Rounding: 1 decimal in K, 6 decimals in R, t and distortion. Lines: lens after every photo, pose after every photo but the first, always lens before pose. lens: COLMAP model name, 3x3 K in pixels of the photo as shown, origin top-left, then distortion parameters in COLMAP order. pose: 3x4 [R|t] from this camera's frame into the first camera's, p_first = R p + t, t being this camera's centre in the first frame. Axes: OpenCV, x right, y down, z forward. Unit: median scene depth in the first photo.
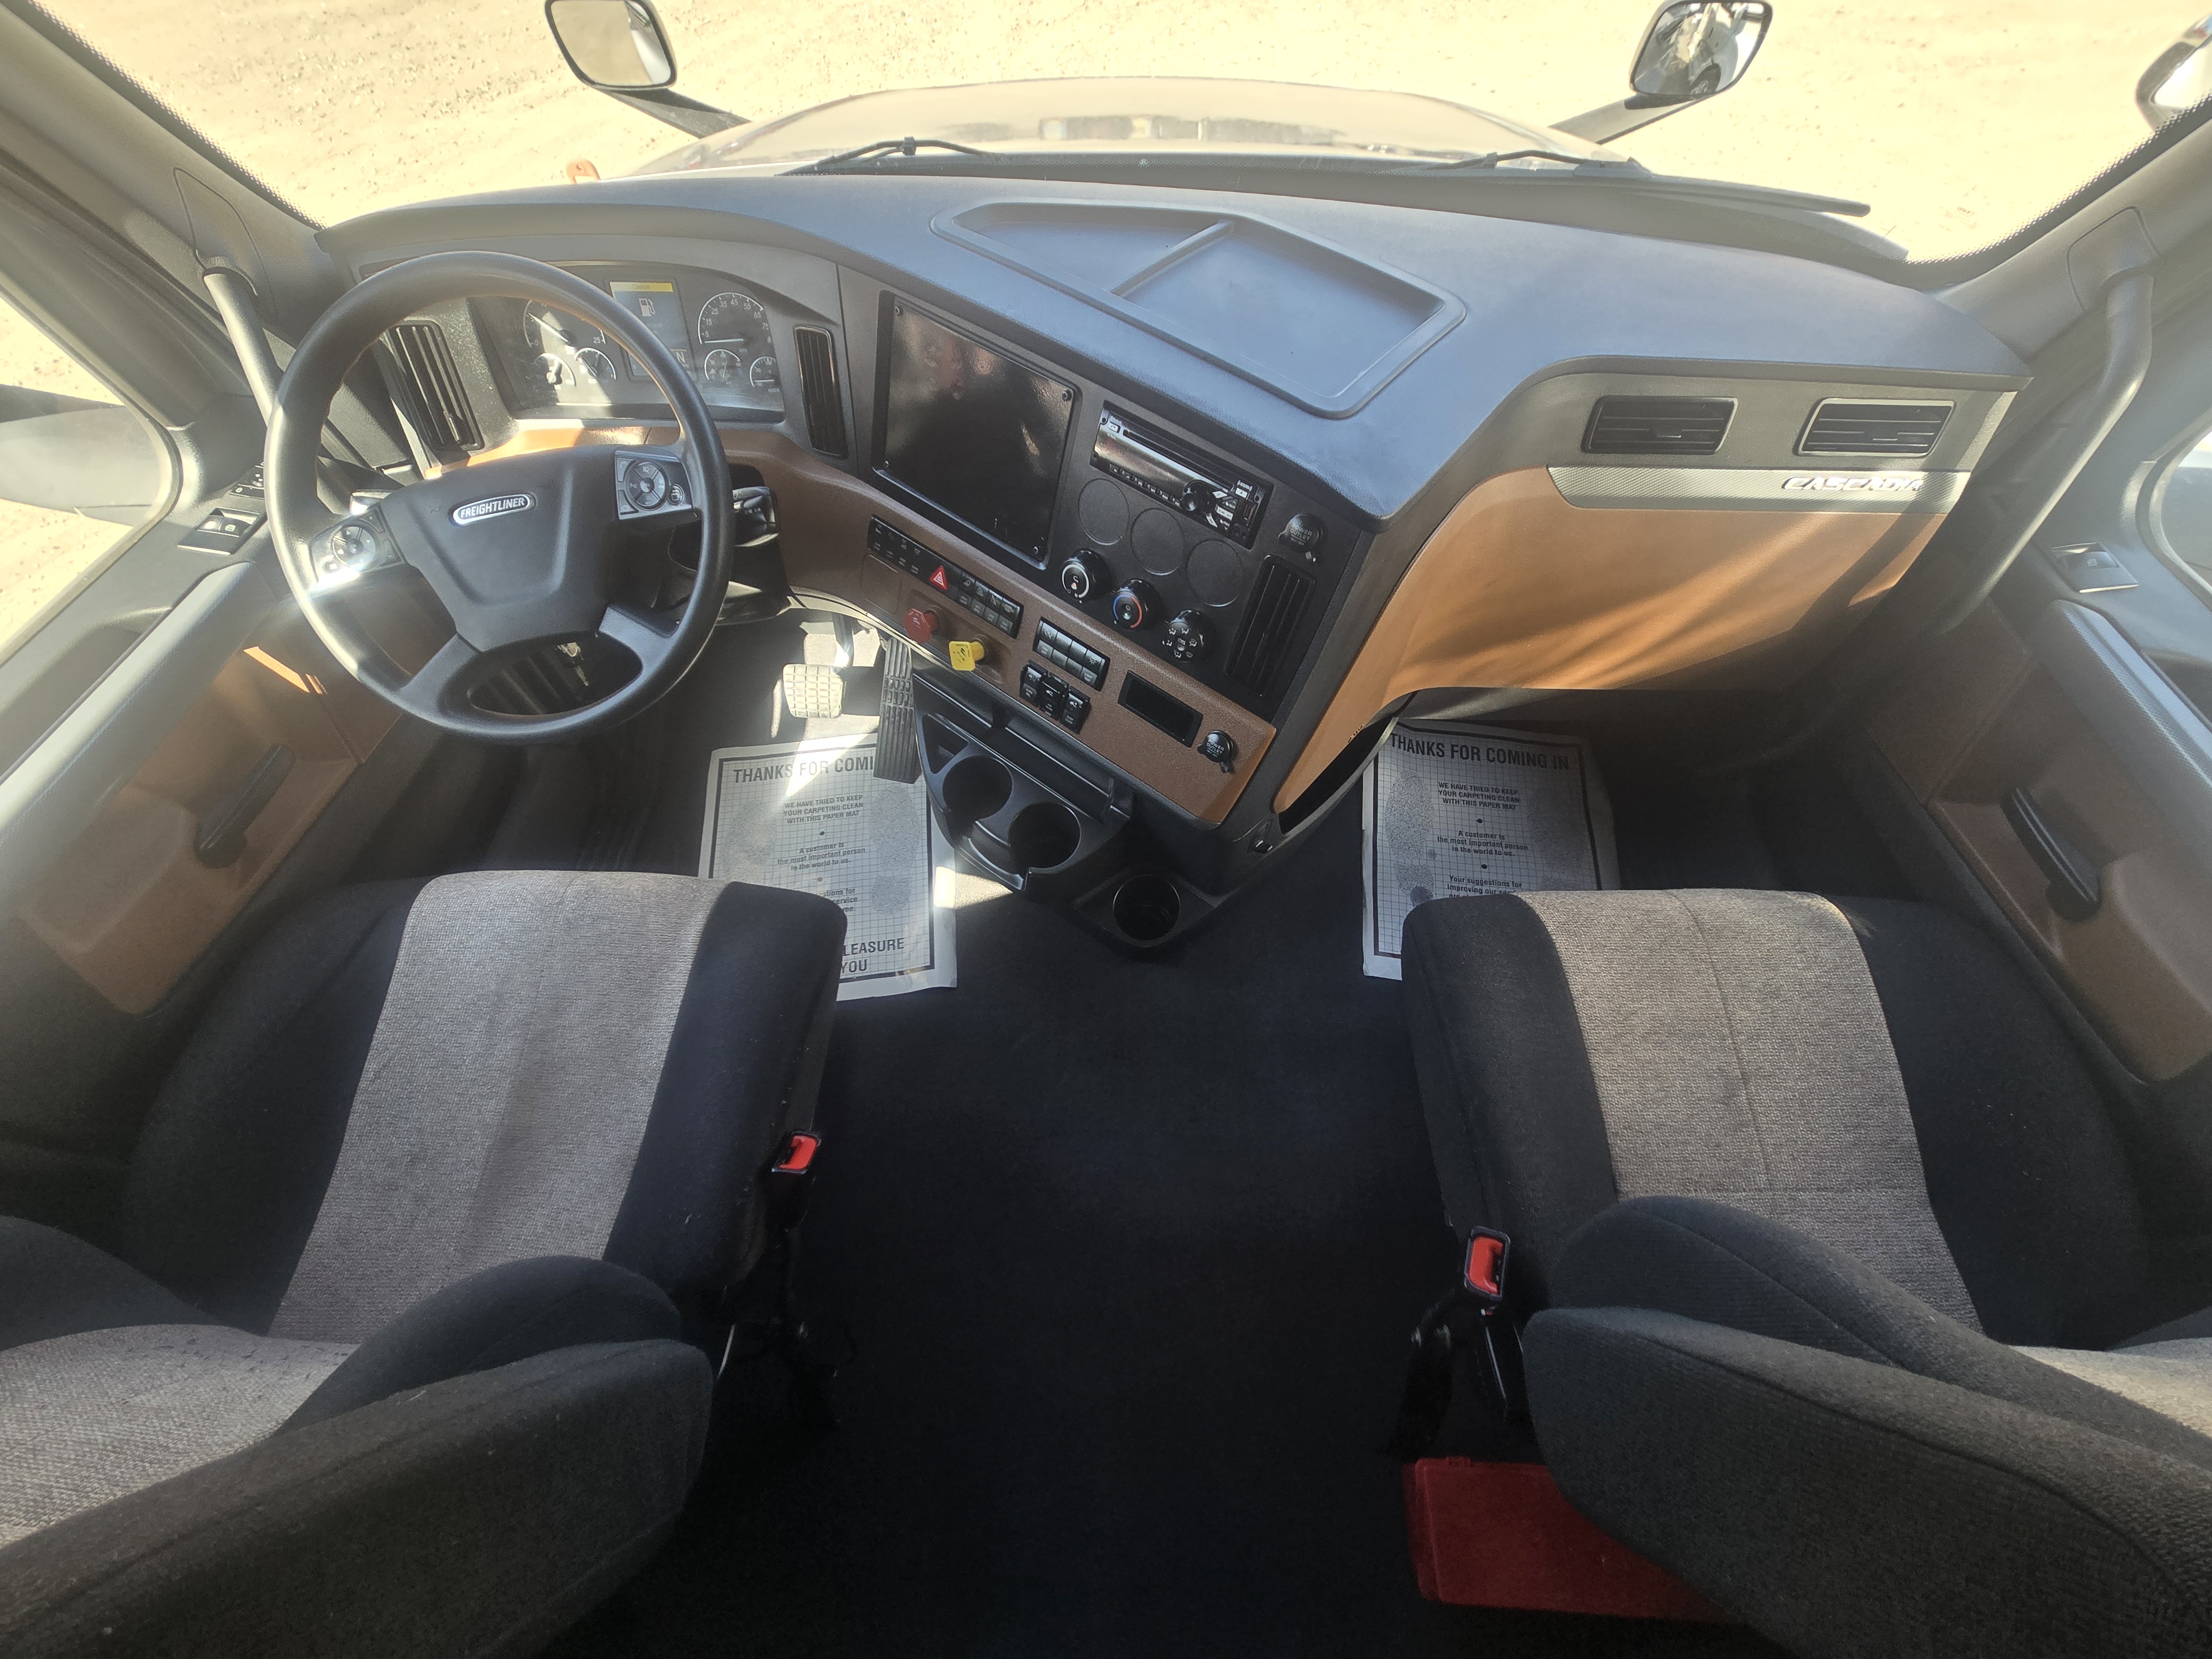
lens RADIAL K [[887.0, 0, 1109.3], [0, 887.0, 828.7], [0, 0, 1]] dist [-0.004642, -0.000770]
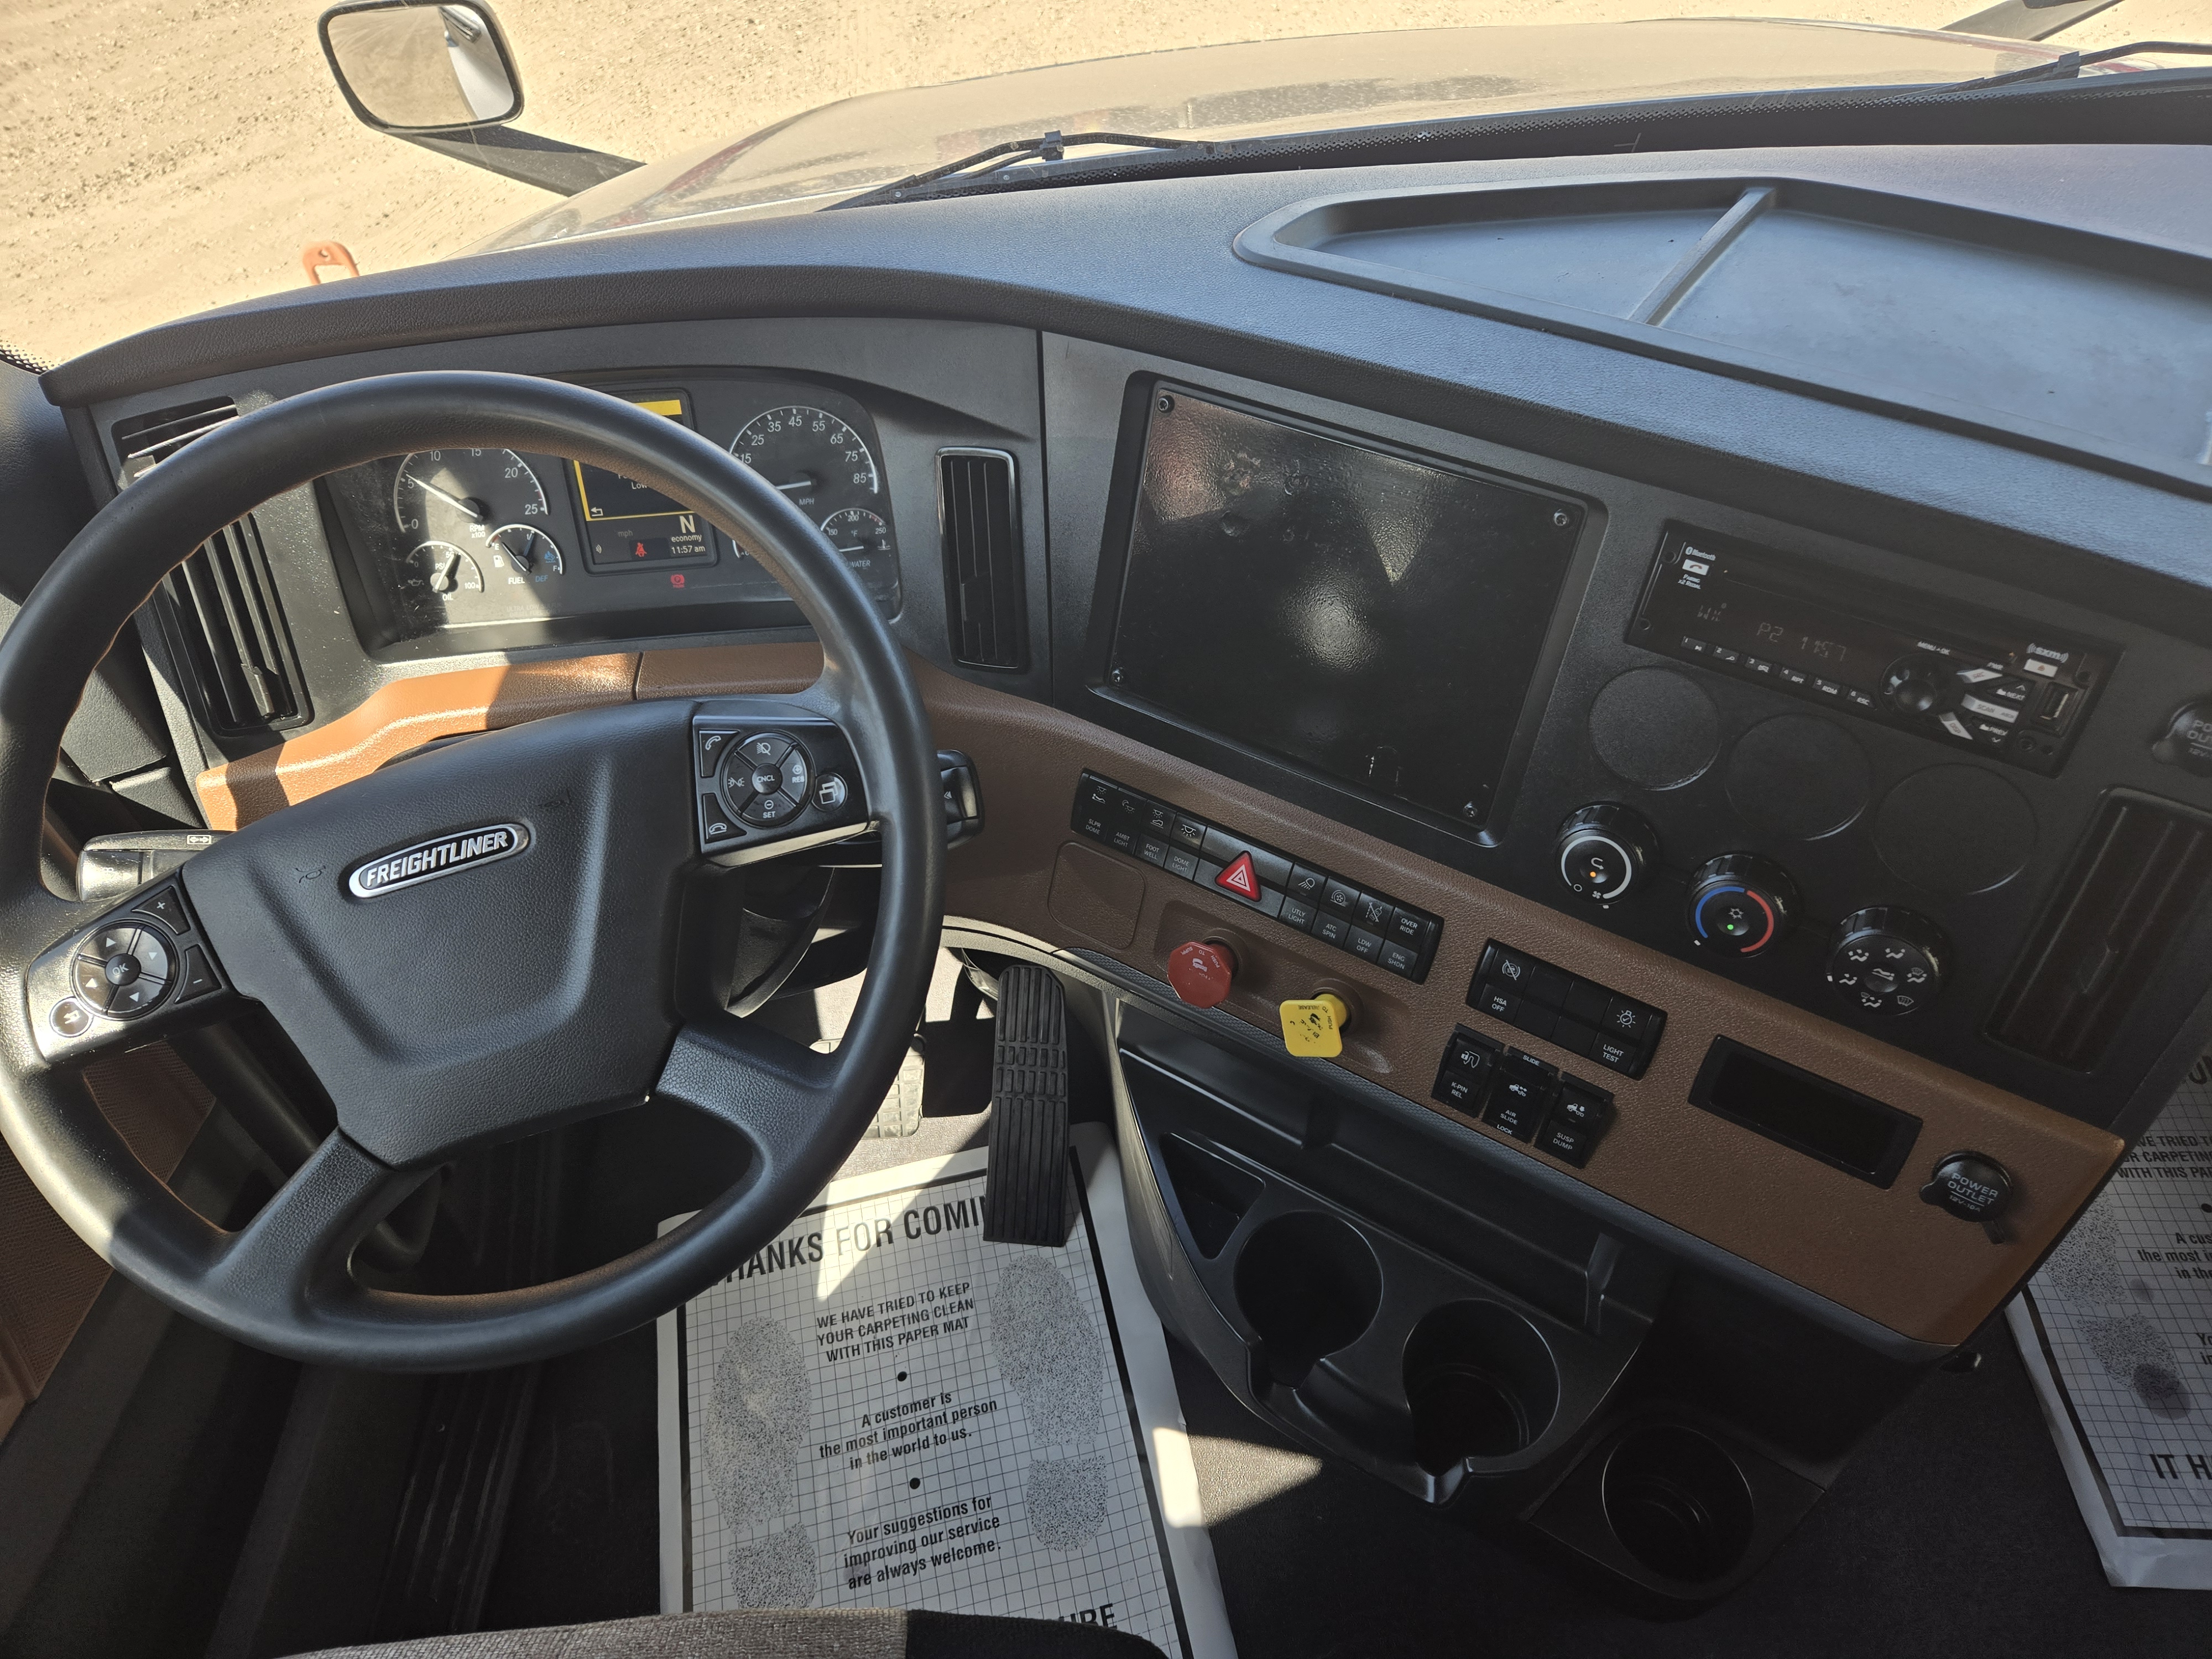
lens RADIAL K [[1475.4, 0, 1113.8], [0, 1475.4, 826.6], [0, 0, 1]] dist [0.044037, -0.029203]
pose [[0.994295, -0.105028, 0.018593, -0.266637], [0.106439, 0.965776, -0.236532, -0.116257], [0.006886, 0.237162, 0.971446, 0.173162]]
